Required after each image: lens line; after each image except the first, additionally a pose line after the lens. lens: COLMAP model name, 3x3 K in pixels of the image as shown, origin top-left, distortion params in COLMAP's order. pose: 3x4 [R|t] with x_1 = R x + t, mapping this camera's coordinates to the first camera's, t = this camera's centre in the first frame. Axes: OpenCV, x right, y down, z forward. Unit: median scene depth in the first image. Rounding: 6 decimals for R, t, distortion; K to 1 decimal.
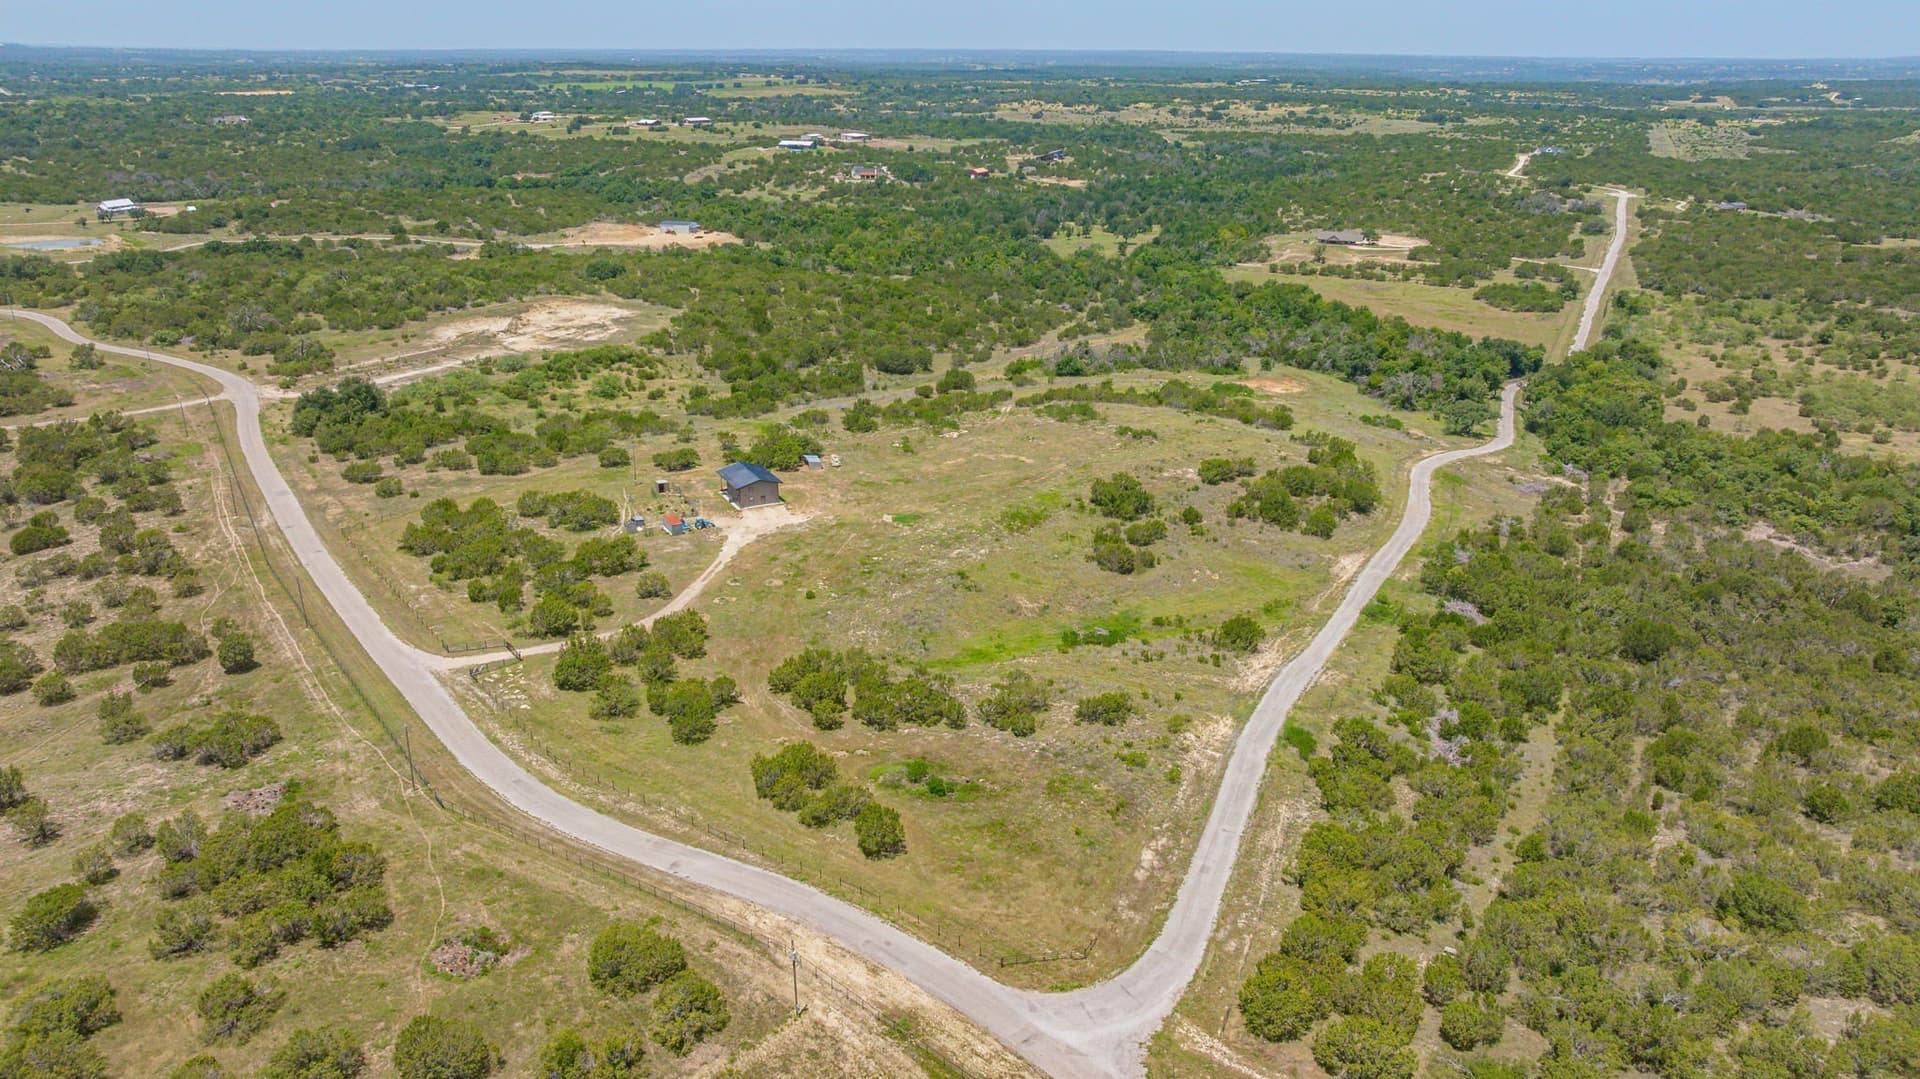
lens RADIAL K [[1348.8, 0, 947.9], [0, 1348.8, 532.5], [0, 0, 1]] dist [-0.062830, 0.066904]
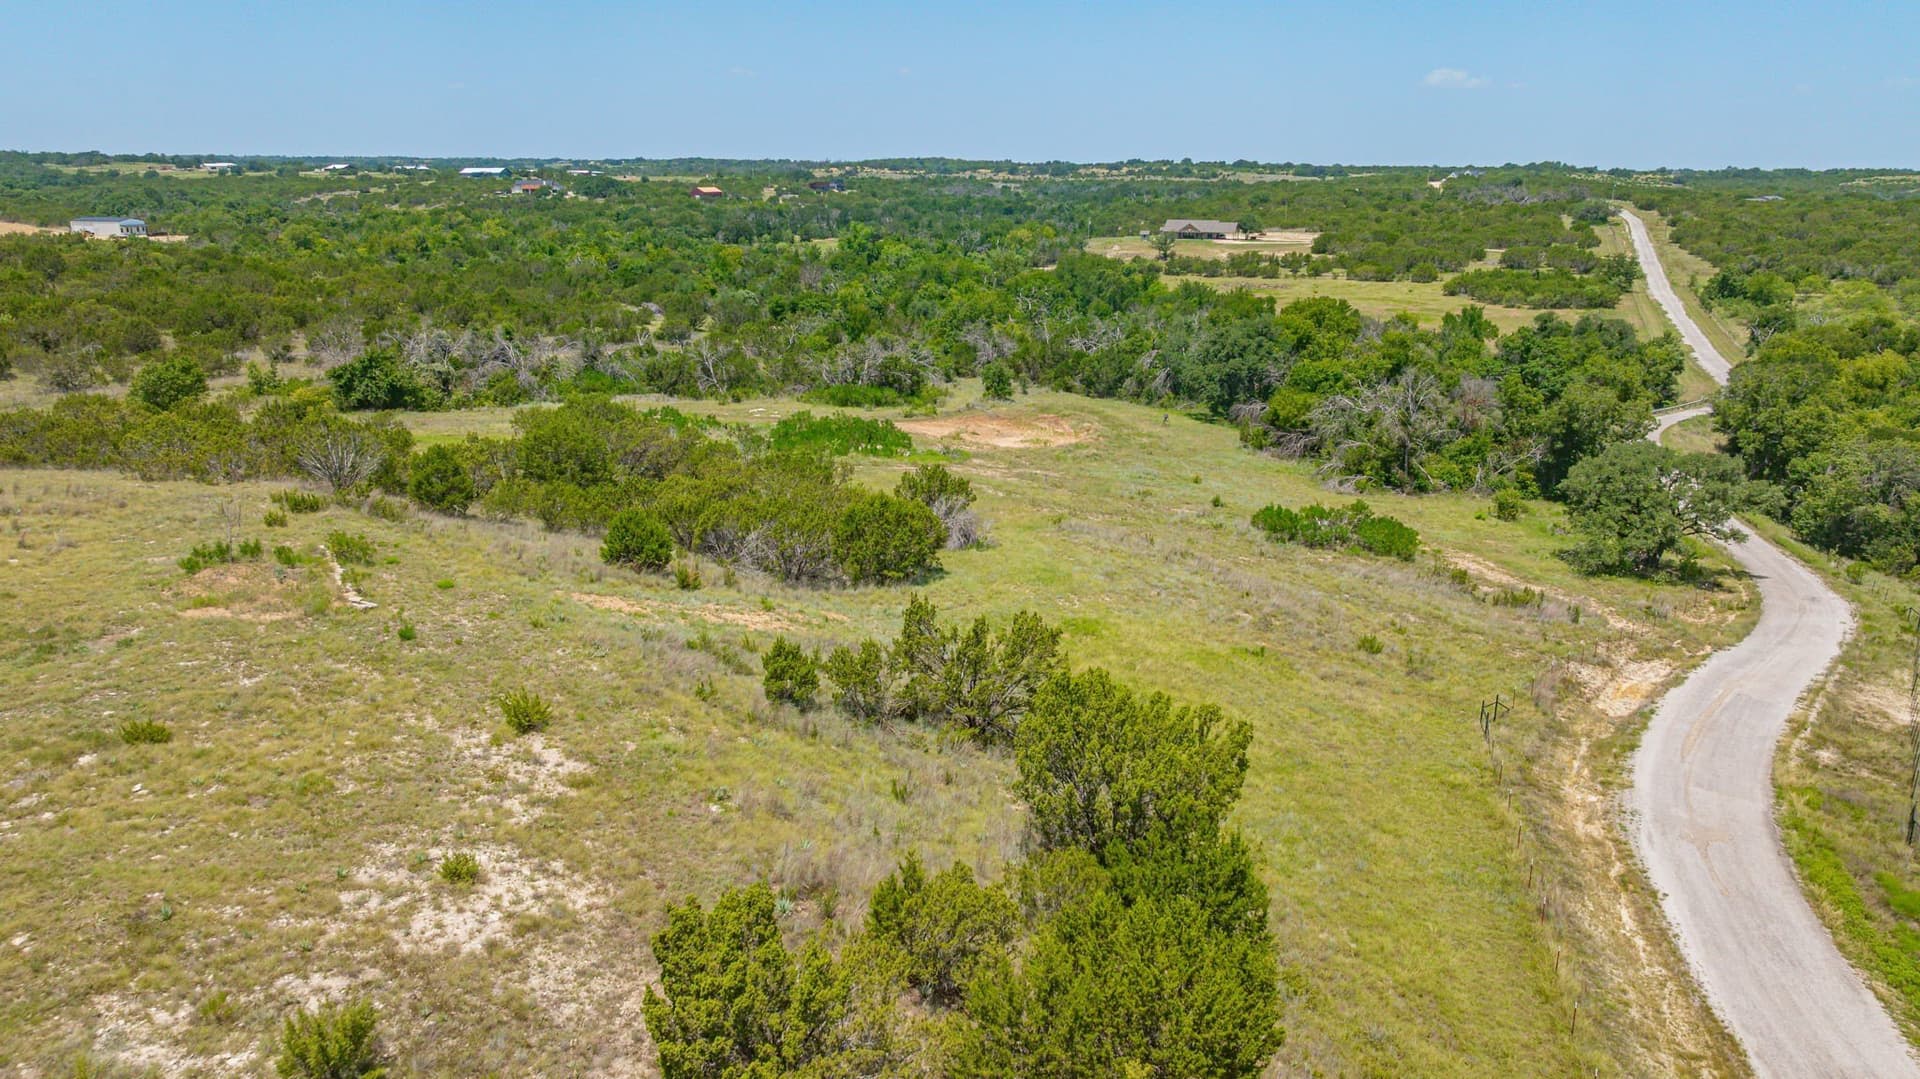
lens RADIAL K [[1340.5, 0, 954.8], [0, 1340.5, 542.2], [0, 0, 1]] dist [-0.024259, -0.001322]
pose [[0.996011, -0.020400, 0.086868, 0.195875], [0.026812, 0.996949, -0.073300, -0.054641], [-0.085108, 0.075336, 0.993520, 0.646211]]
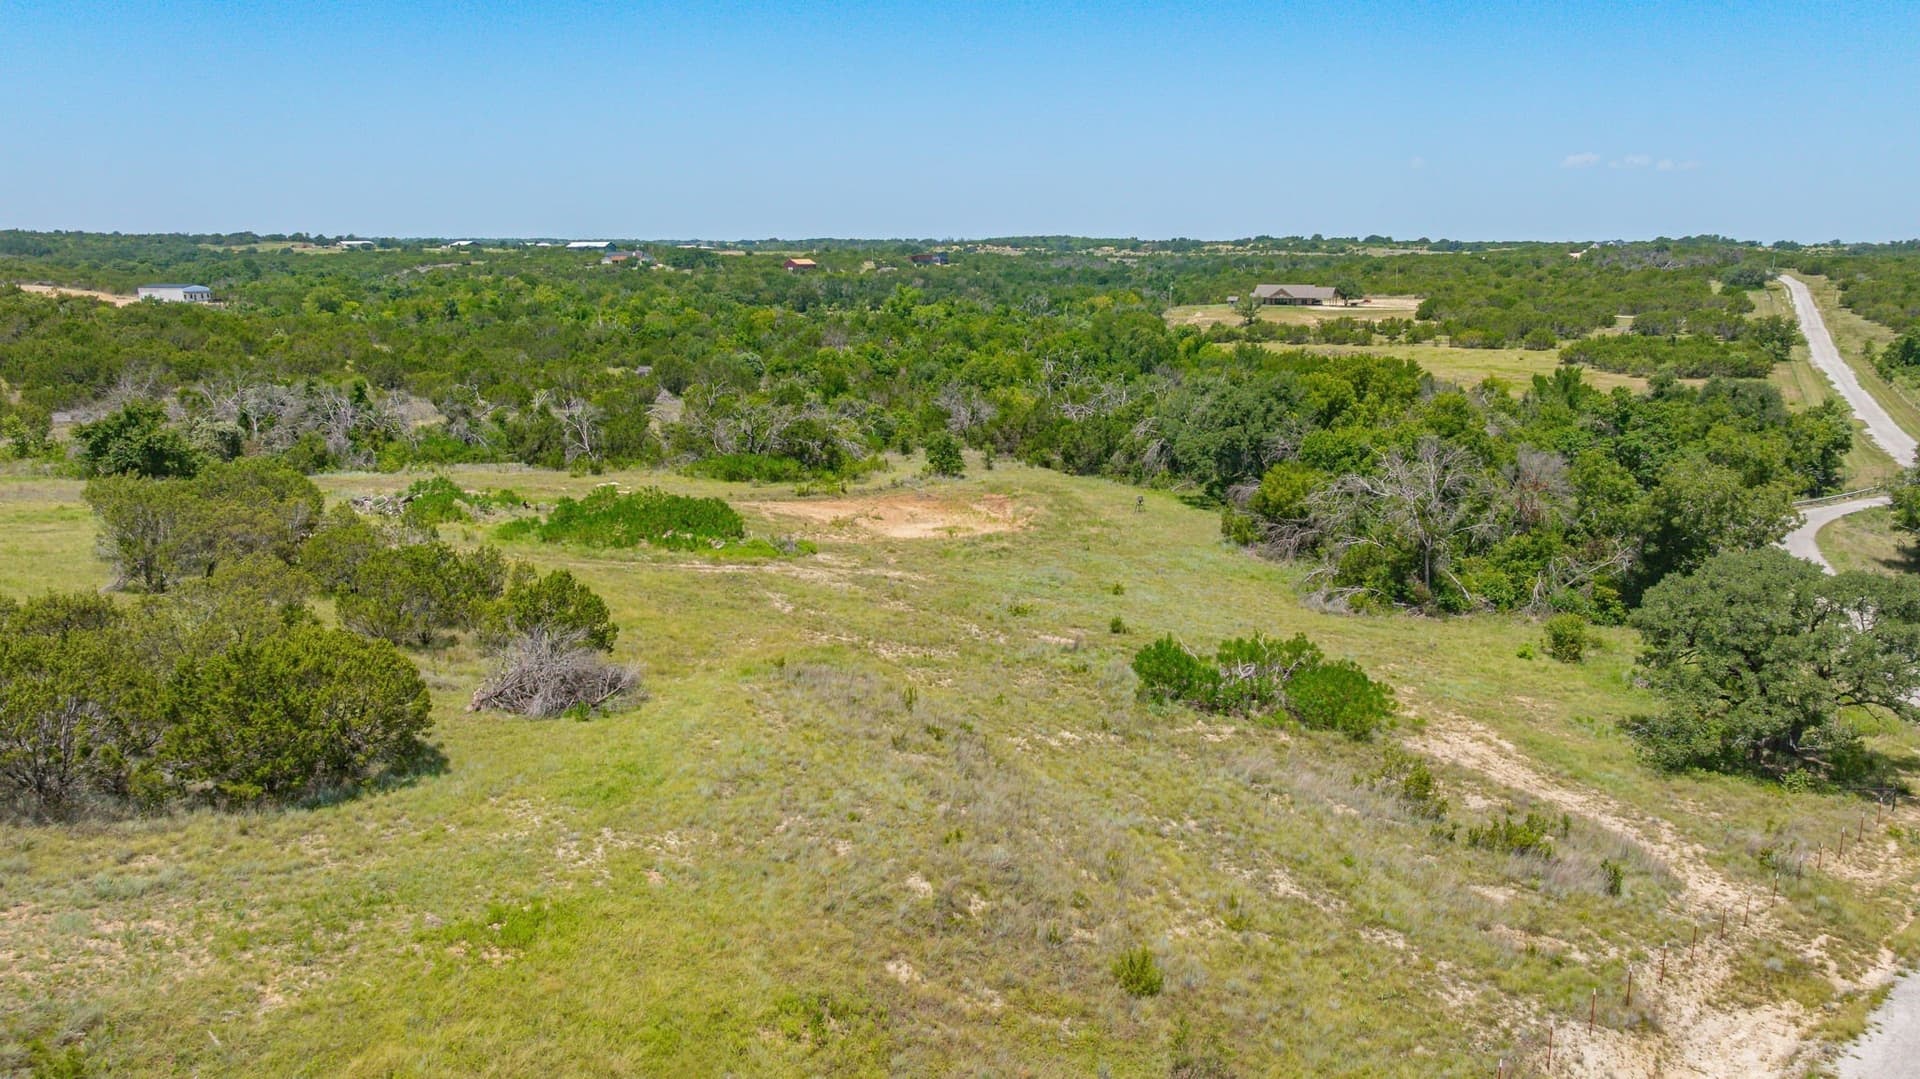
lens RADIAL K [[1348.8, 0, 947.9], [0, 1348.8, 532.5], [0, 0, 1]] dist [-0.062830, 0.066904]
pose [[0.999864, 0.002323, -0.016300, 0.248654], [-0.004581, 0.990161, -0.139855, -0.067086], [0.015815, 0.139911, 0.990038, 0.719776]]
